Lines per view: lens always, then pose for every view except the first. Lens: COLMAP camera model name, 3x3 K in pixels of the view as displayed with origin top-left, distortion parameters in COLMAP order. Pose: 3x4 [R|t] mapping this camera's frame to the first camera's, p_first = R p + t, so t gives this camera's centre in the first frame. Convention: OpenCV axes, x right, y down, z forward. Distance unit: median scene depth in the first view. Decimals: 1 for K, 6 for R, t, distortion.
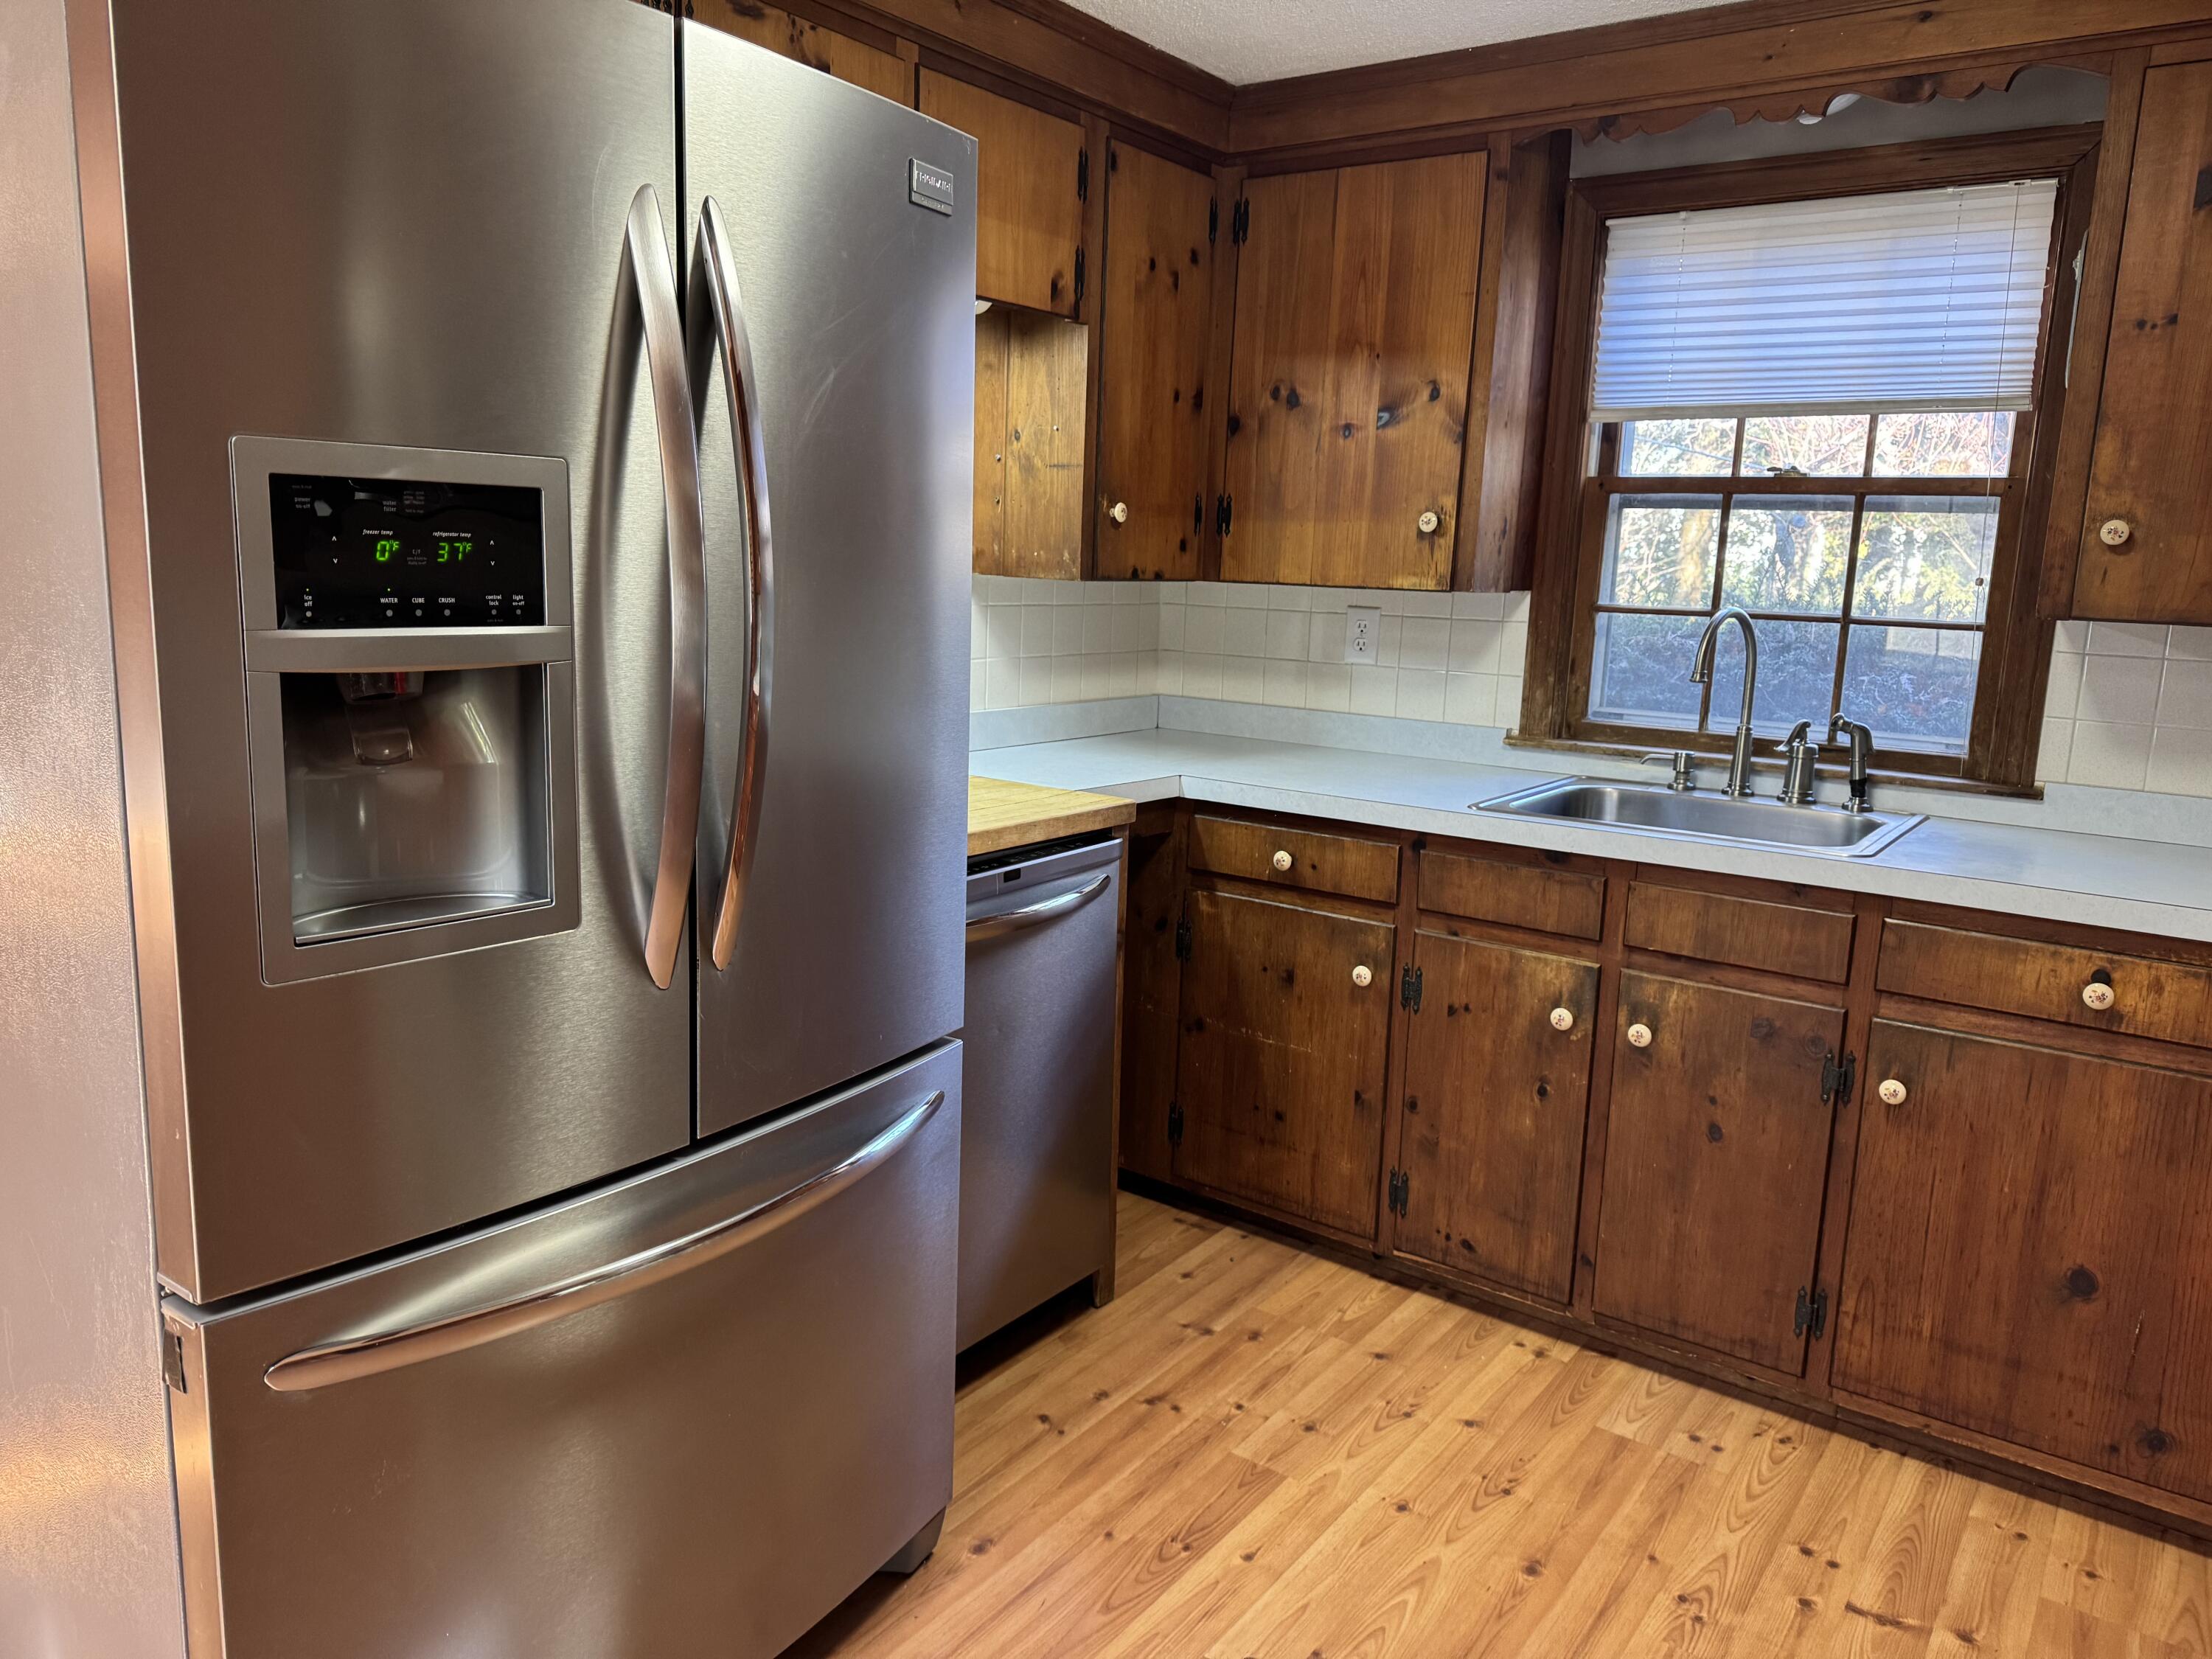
lens RADIAL K [[1548.2, 0, 1107.4], [0, 1548.2, 812.5], [0, 0, 1]] dist [0.055285, -0.067741]
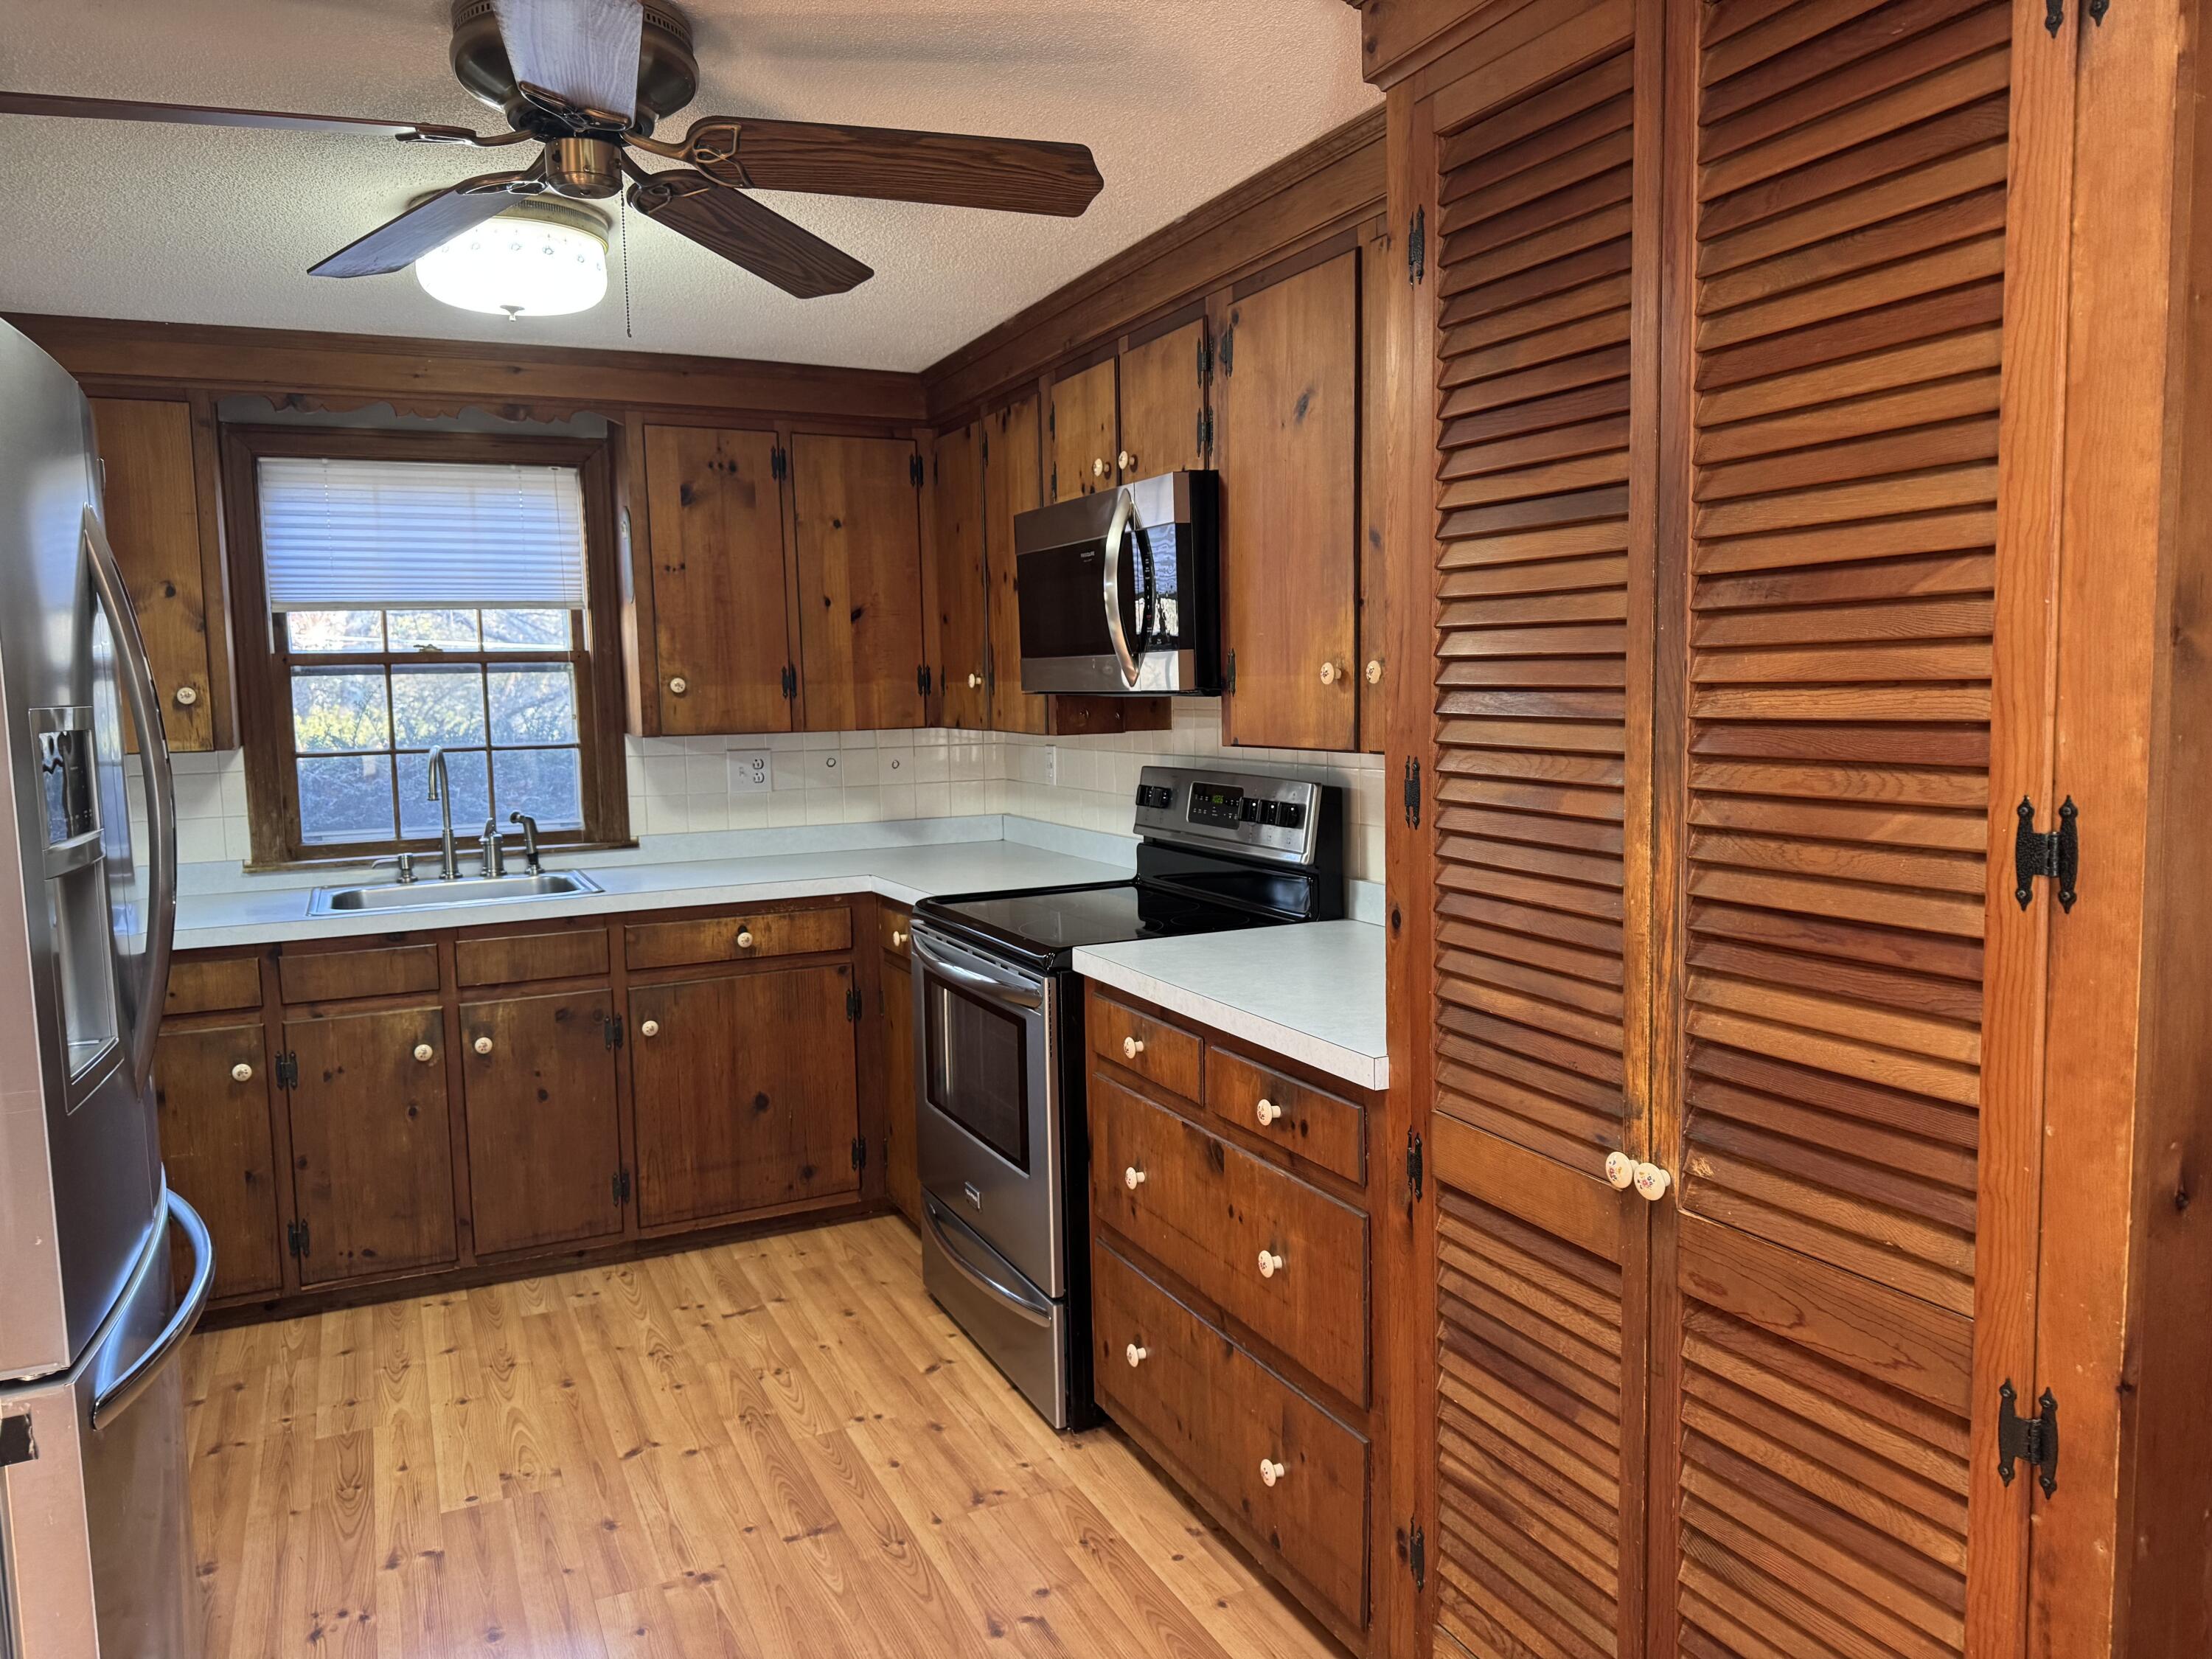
lens RADIAL K [[1548.2, 0, 1107.2], [0, 1548.2, 823.9], [0, 0, 1]] dist [0.055285, -0.067741]
pose [[0.472920, -0.127950, 0.871766, -0.580022], [0.186654, 0.981493, 0.042798, -0.010461], [-0.861108, 0.142478, 0.488050, -0.207626]]
